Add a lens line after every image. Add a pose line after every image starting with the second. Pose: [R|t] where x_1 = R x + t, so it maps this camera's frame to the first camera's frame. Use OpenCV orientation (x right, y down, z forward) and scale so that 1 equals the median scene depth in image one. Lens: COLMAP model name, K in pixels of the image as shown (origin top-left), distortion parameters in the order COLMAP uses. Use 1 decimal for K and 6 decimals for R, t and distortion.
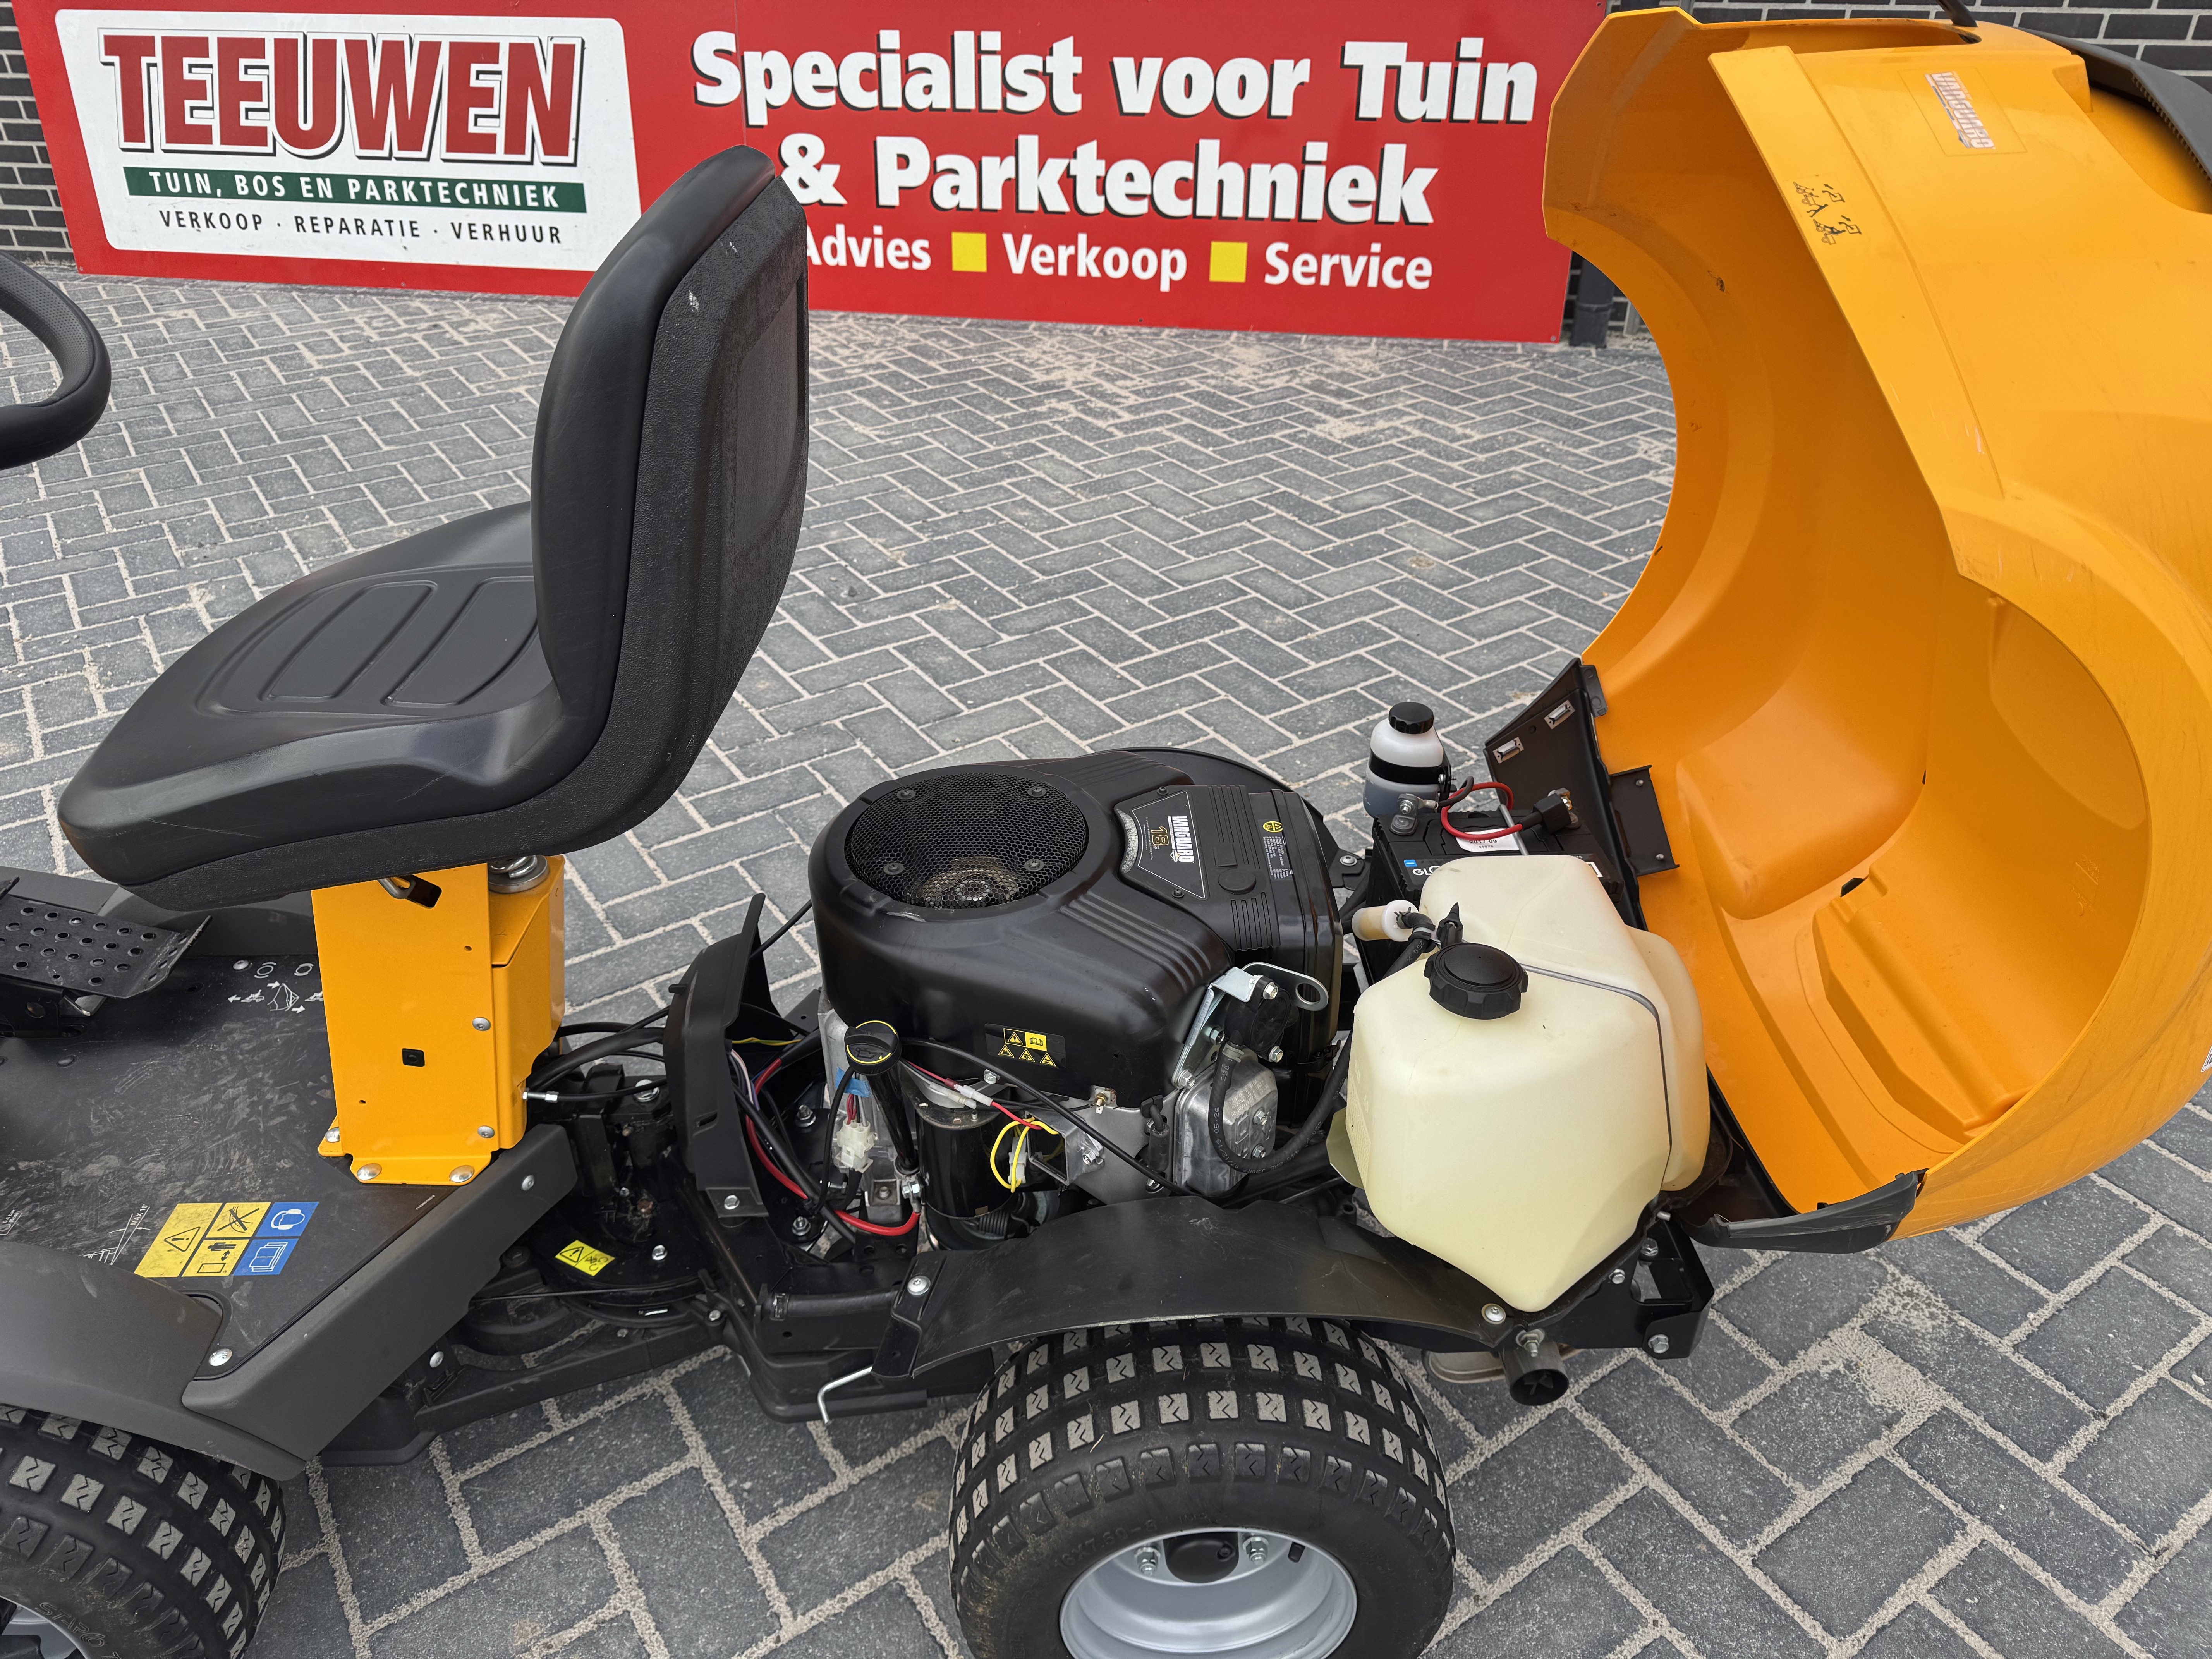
lens RADIAL K [[1555.4, 0, 1115.0], [0, 1555.4, 832.3], [0, 0, 1]] dist [0.023571, -0.029991]
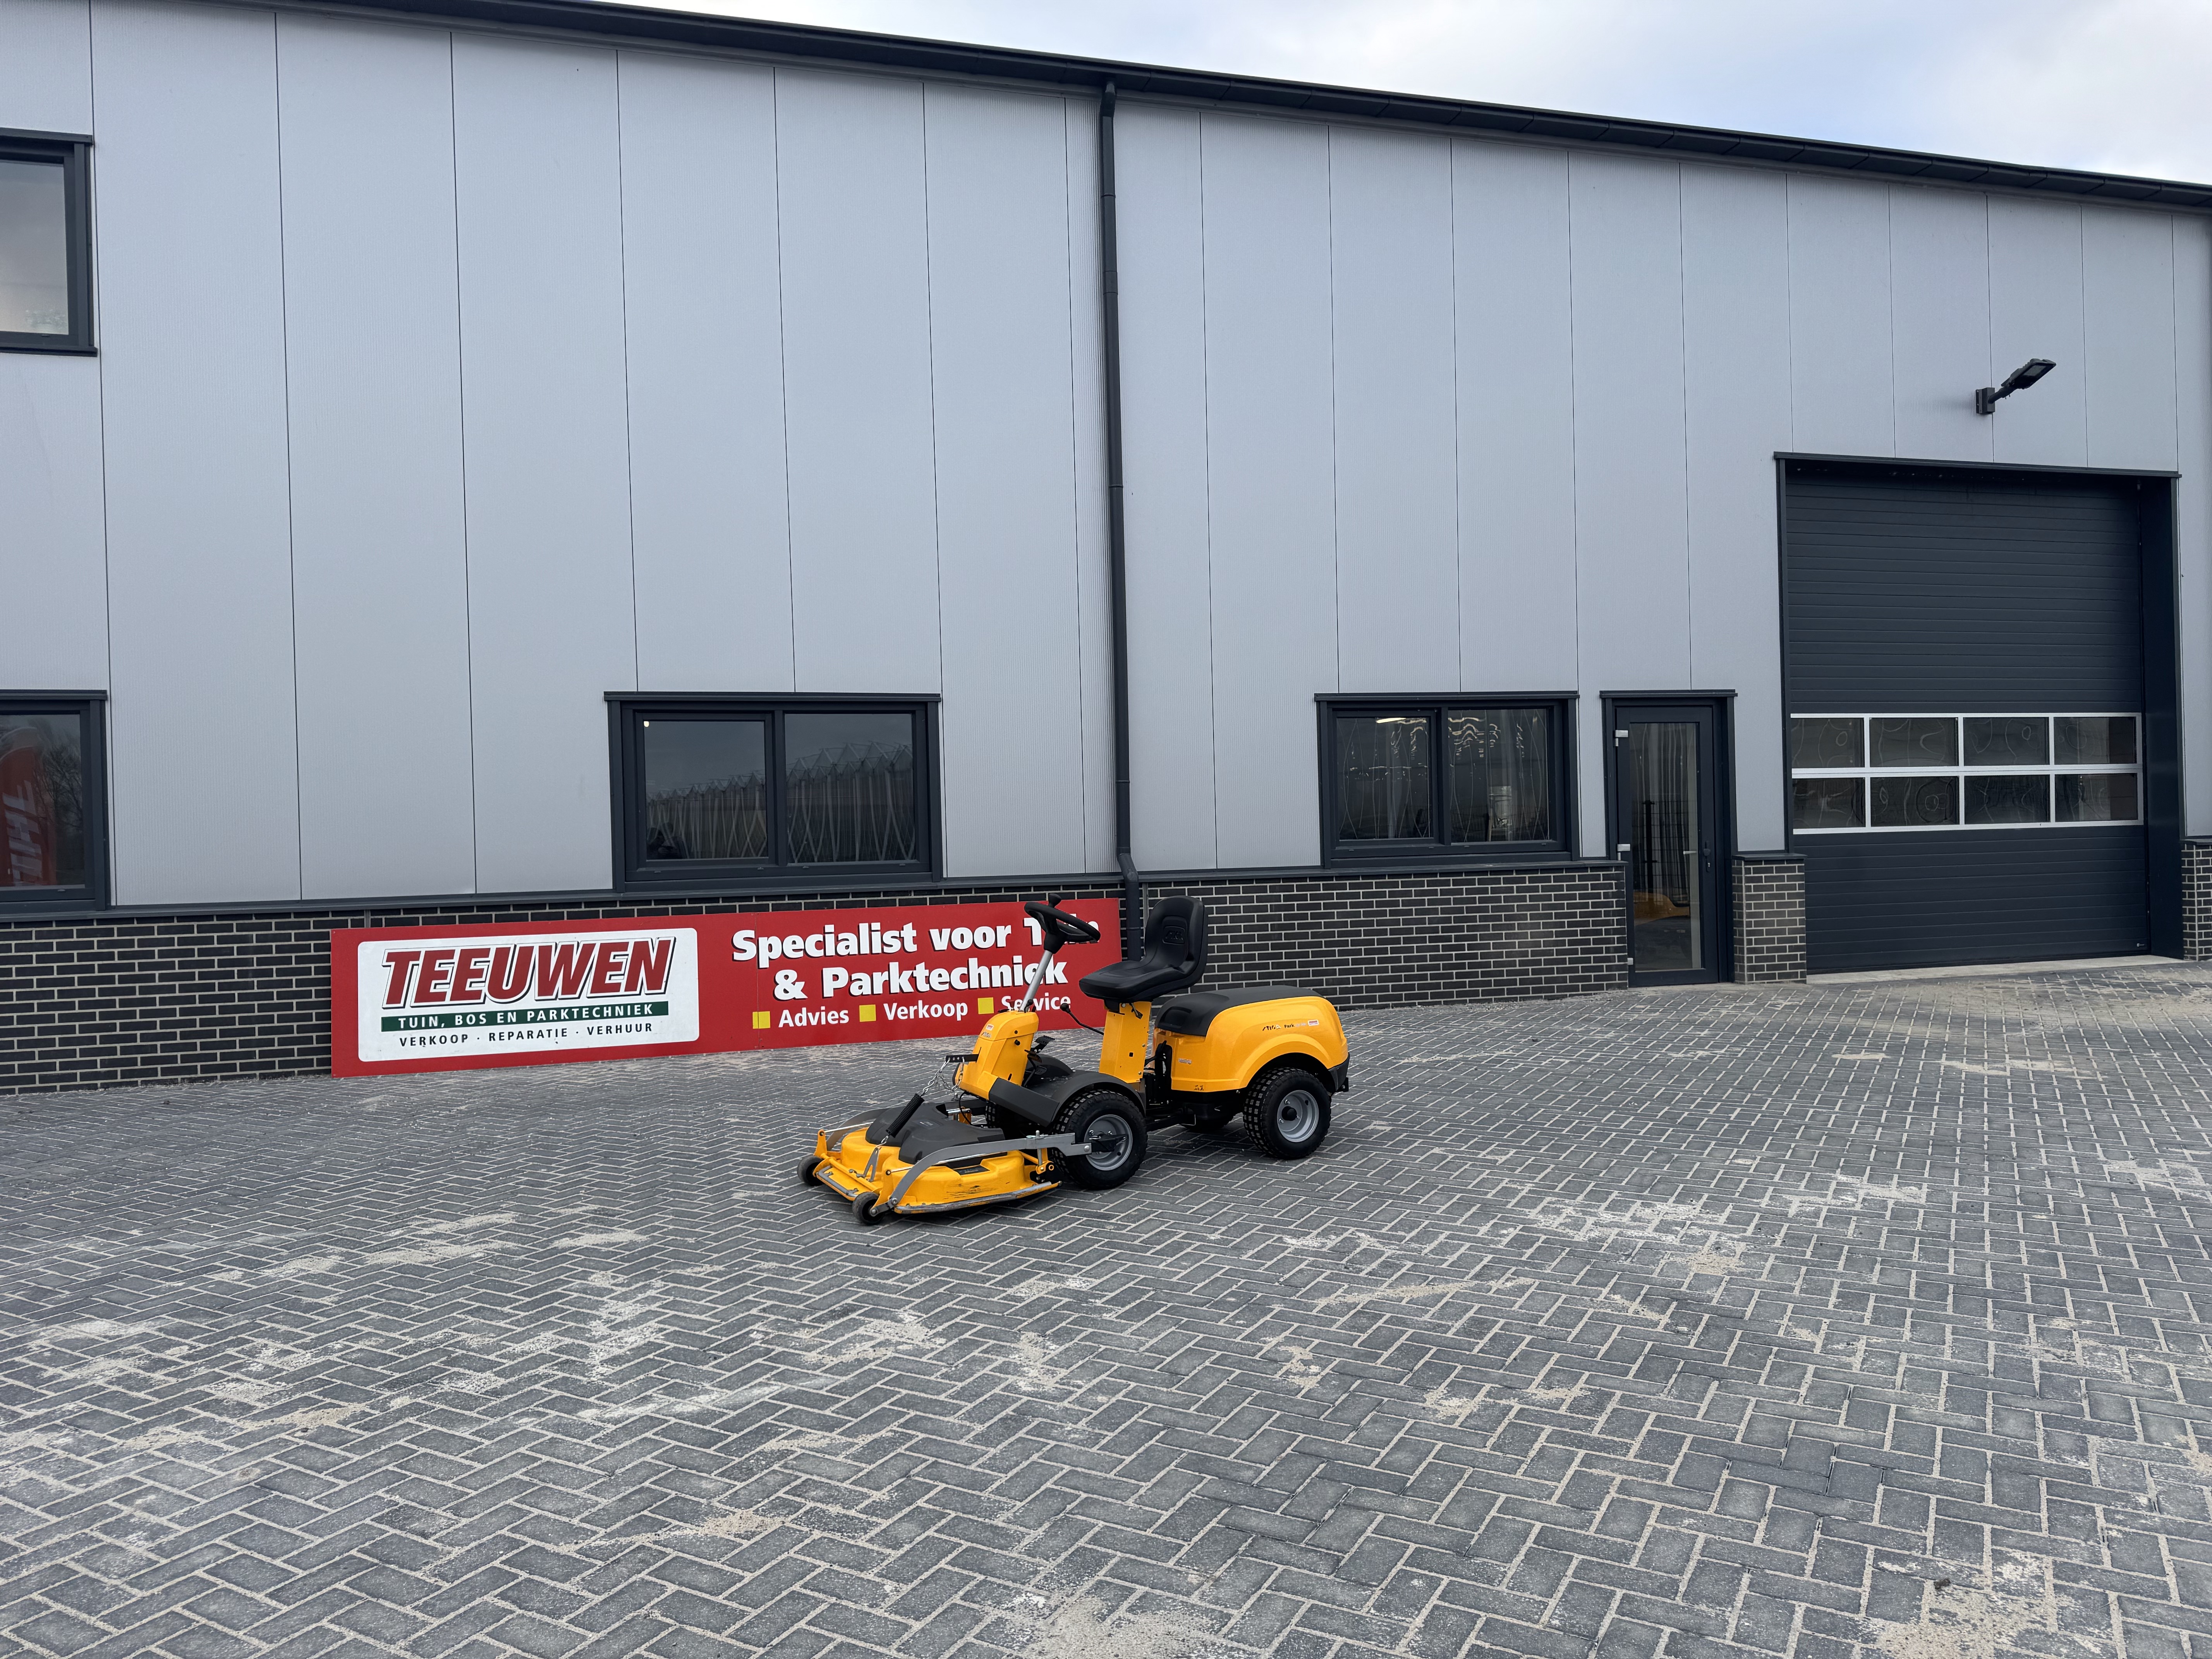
lens RADIAL K [[1557.8, 0, 1106.0], [0, 1557.8, 829.5], [0, 0, 1]] dist [0.169704, -0.338373]
pose [[0.895507, -0.018744, 0.444652, -0.776961], [0.258823, 0.834714, -0.486069, 0.572210], [-0.362046, 0.550364, 0.752344, -0.920819]]
